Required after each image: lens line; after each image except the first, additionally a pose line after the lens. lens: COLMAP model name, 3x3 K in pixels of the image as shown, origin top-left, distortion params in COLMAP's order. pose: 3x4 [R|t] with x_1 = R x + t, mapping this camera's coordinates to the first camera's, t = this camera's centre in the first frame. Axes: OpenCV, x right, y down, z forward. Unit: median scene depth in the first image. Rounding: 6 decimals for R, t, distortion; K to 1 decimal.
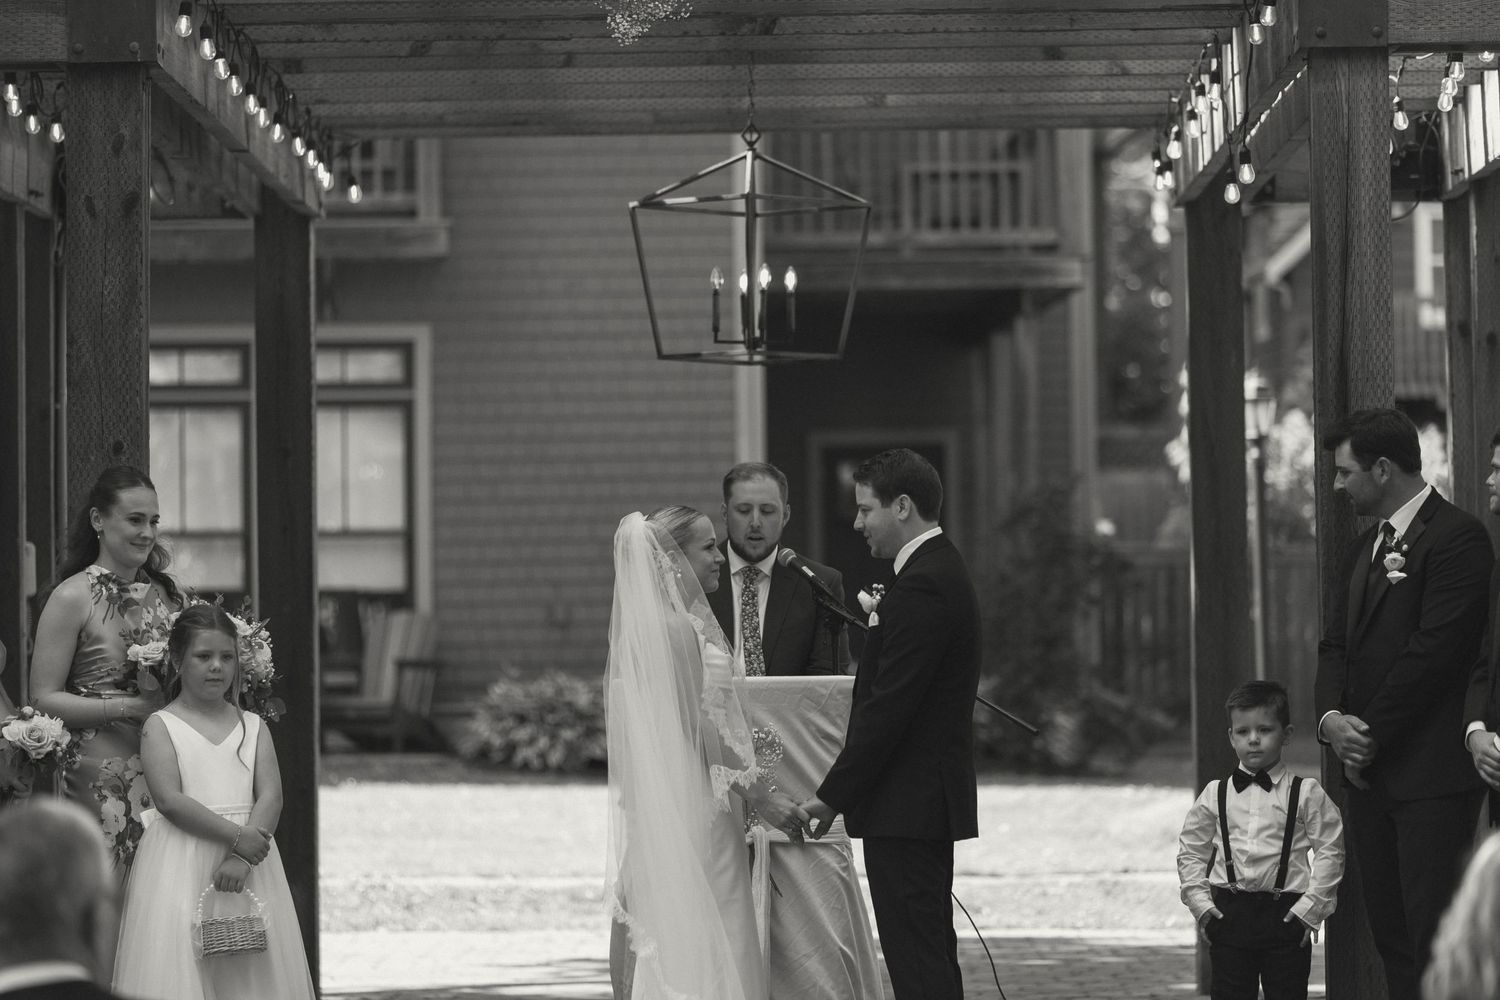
lens RADIAL K [[8146.4, 0, 781.7], [0, 8146.4, 610.7], [0, 0, 1]] dist [3.089855, 0.000000]
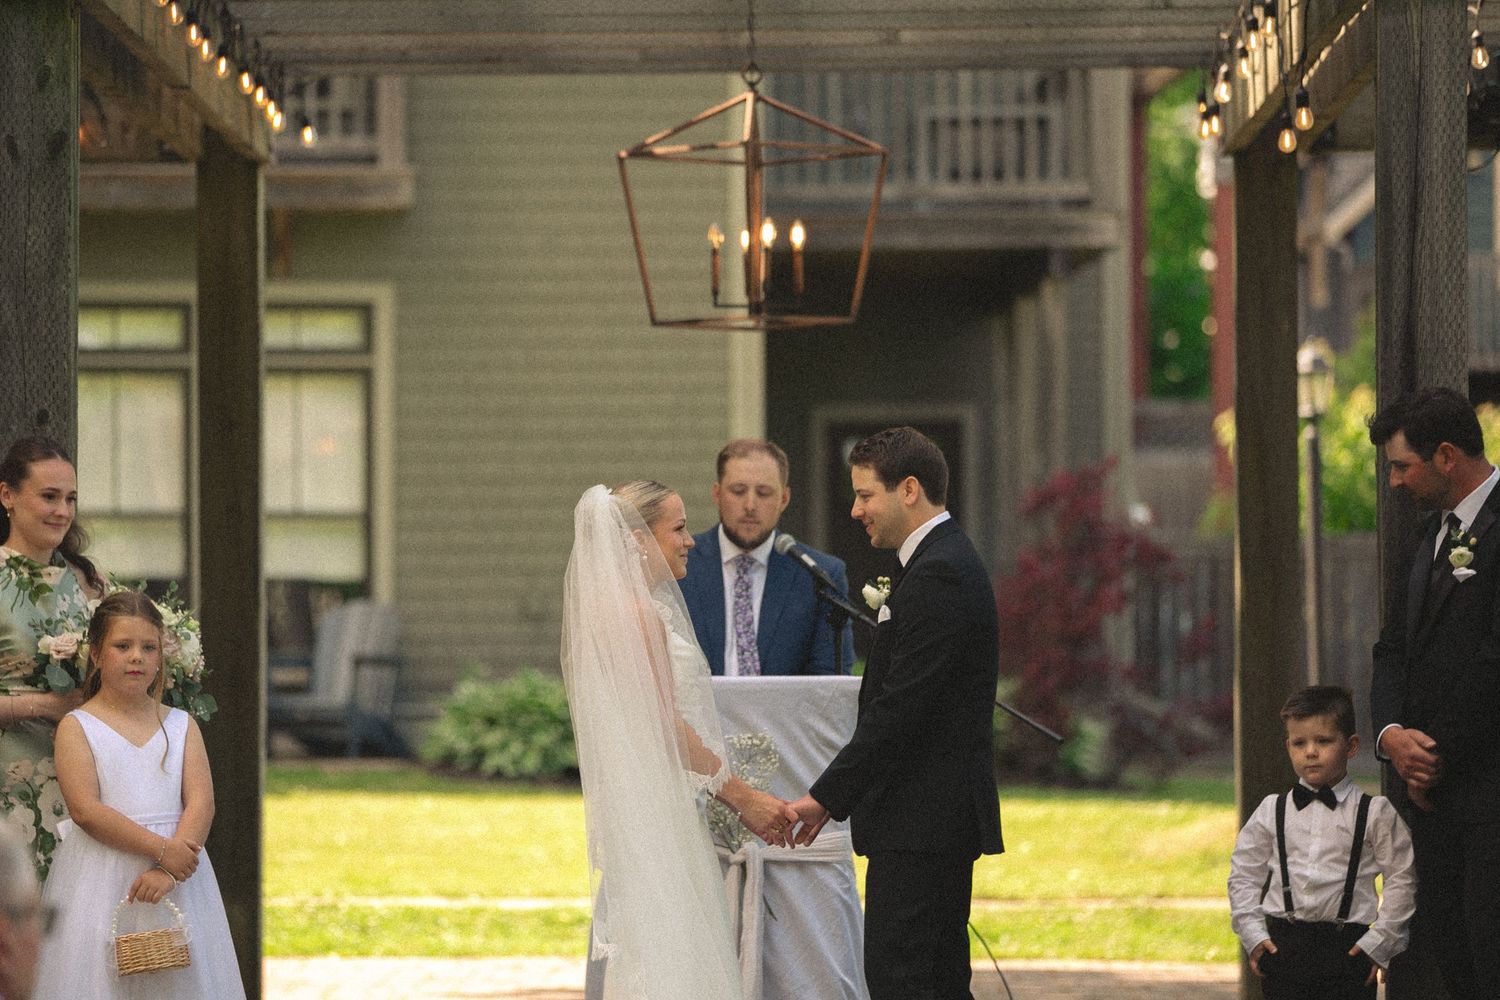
lens RADIAL K [[8146.4, 0, 725.8], [0, 8146.4, 603.5], [0, 0, 1]] dist [3.089855, 0.000000]
pose [[0.999872, 0.007505, -0.014105, 0.006858], [-0.007544, 0.999968, -0.002765, 0.002498], [0.014084, 0.002871, 0.999897, 0.099086]]
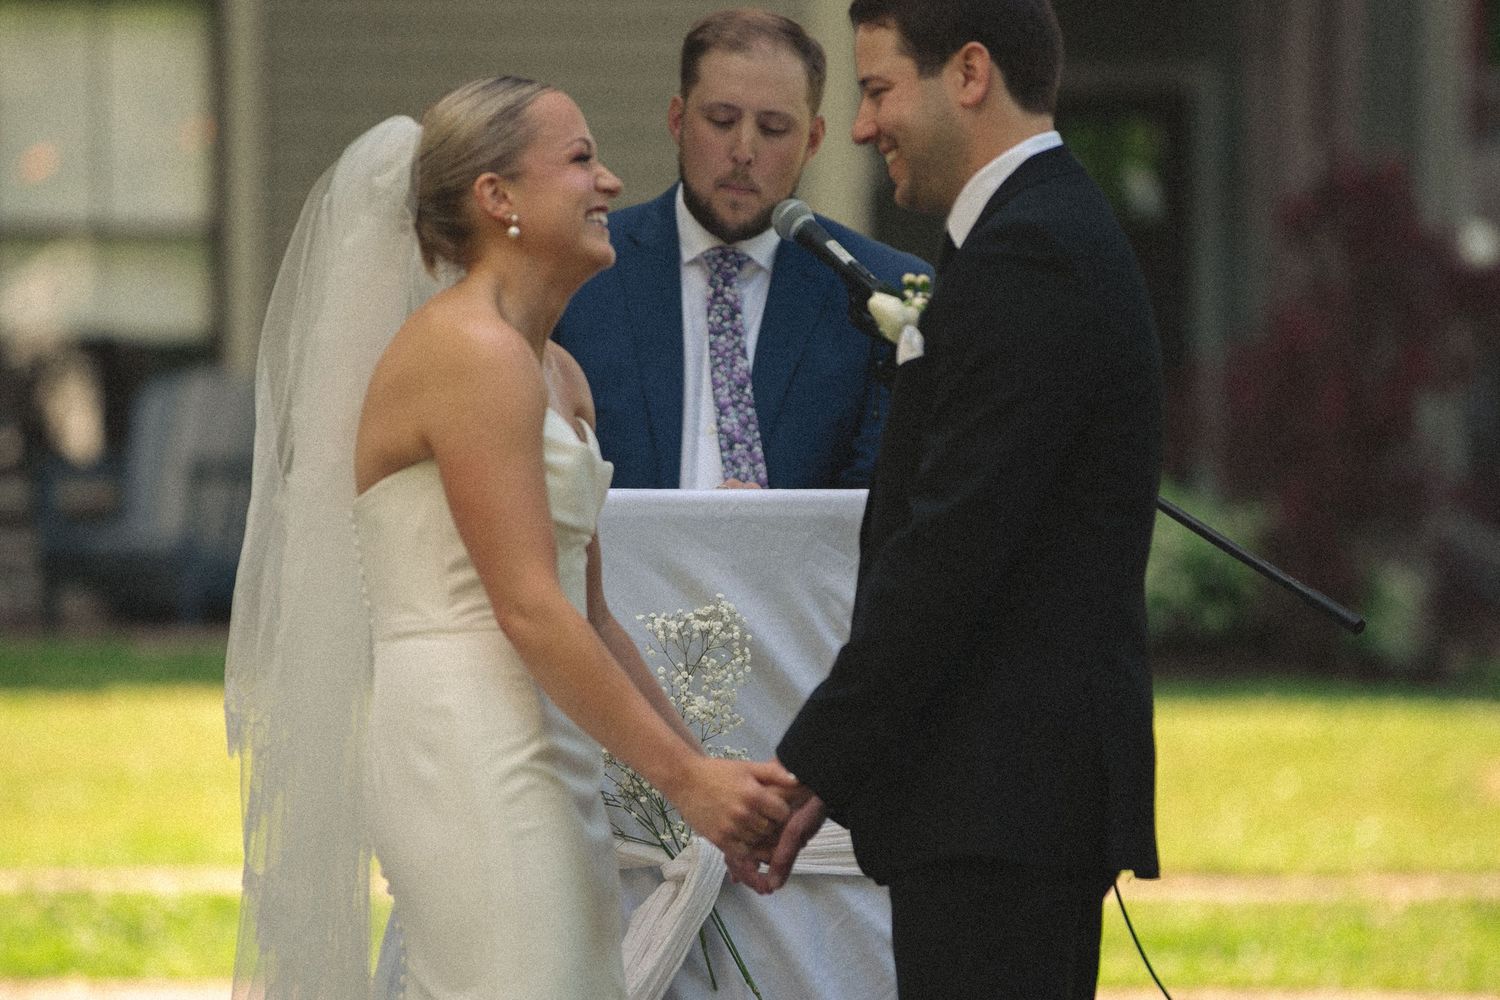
lens RADIAL K [[9367.8, 0, 752.1], [0, 9367.8, 499.6], [0, 0, 1]] dist [1.454265, 0.000000]
pose [[0.999324, 0.009108, -0.035617, 0.016320], [-0.008906, 0.999943, 0.005832, 0.005552], [0.035668, -0.005511, 0.999349, 0.478152]]
